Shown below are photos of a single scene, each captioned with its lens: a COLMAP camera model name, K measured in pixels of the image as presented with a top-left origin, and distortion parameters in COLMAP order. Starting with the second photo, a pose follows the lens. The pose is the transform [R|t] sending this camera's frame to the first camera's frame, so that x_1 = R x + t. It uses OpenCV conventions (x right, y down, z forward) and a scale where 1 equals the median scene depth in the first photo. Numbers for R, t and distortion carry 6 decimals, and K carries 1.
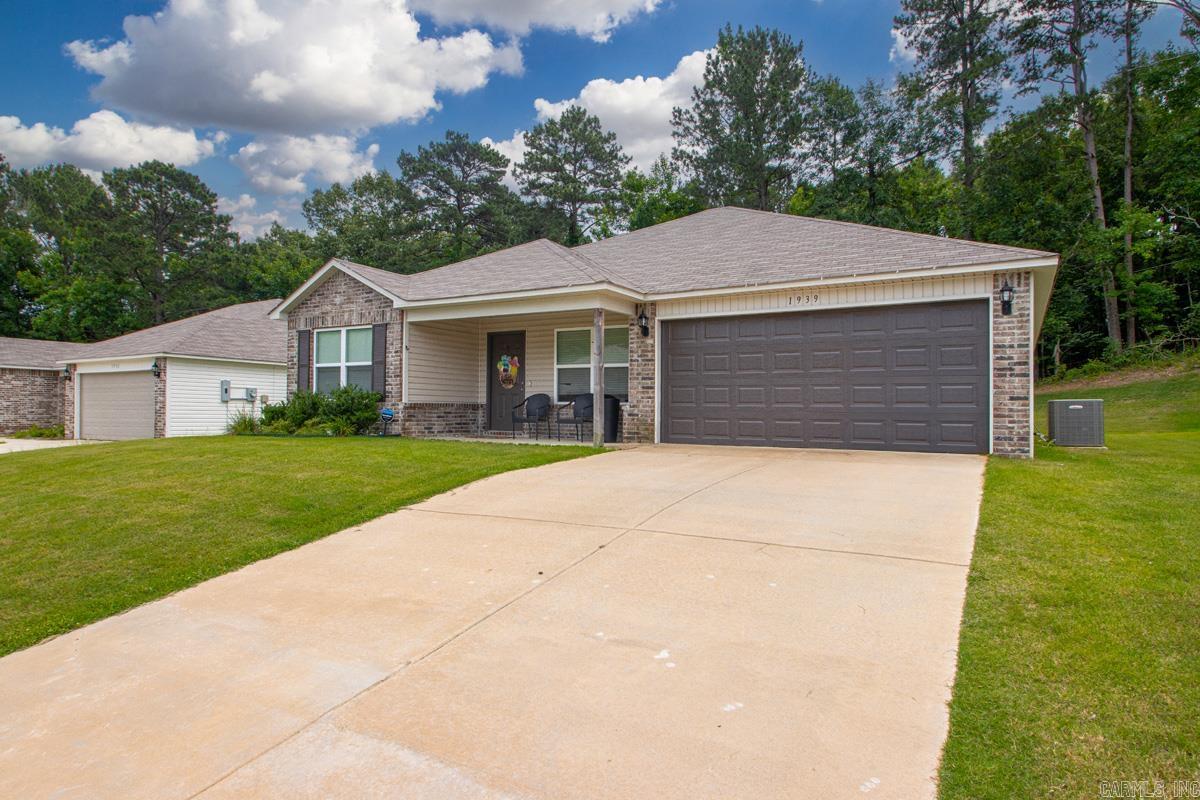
lens RADIAL K [[733.3, 0, 600.0], [0, 733.3, 400.0], [0, 0, 1]] dist [-0.020453, -0.003375]
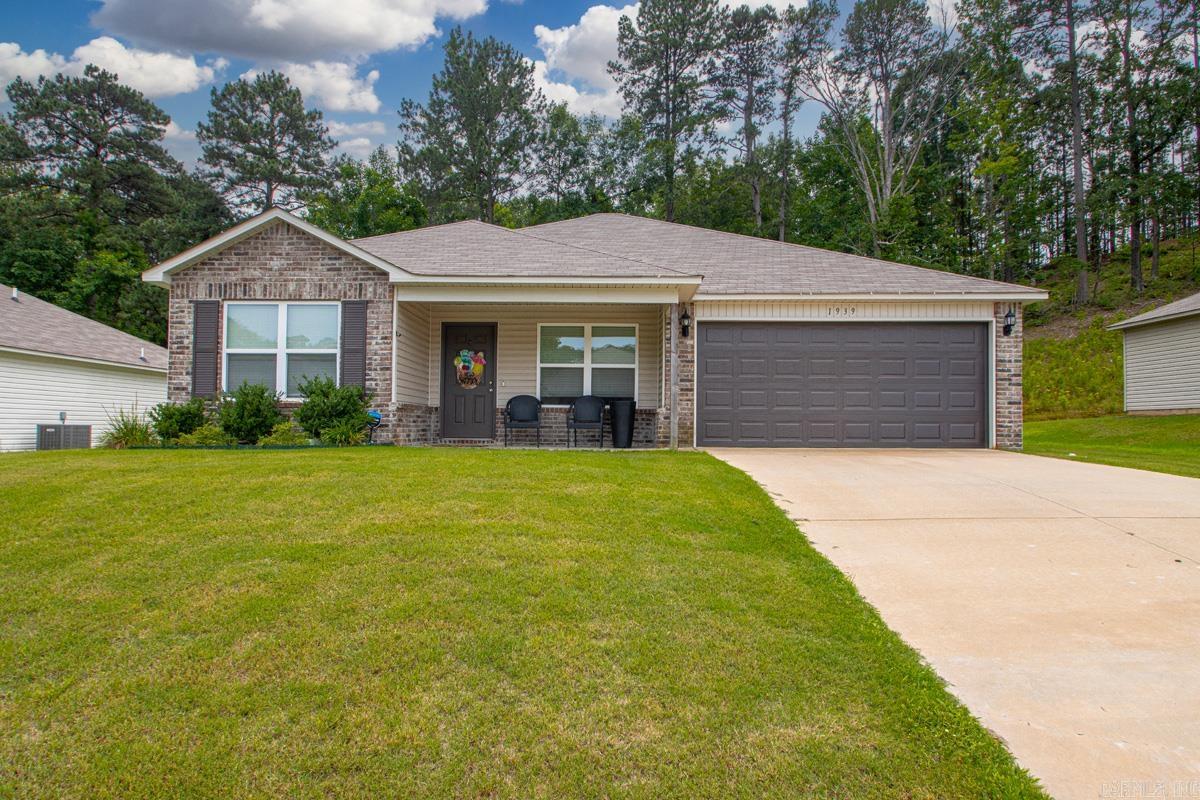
lens RADIAL K [[733.3, 0, 600.0], [0, 733.3, 400.0], [0, 0, 1]] dist [-0.020453, -0.003375]
pose [[0.856257, 0.014555, 0.516346, -0.471911], [-0.005061, 0.999791, -0.019791, 0.014548], [-0.516526, 0.014333, 0.856152, 0.205815]]
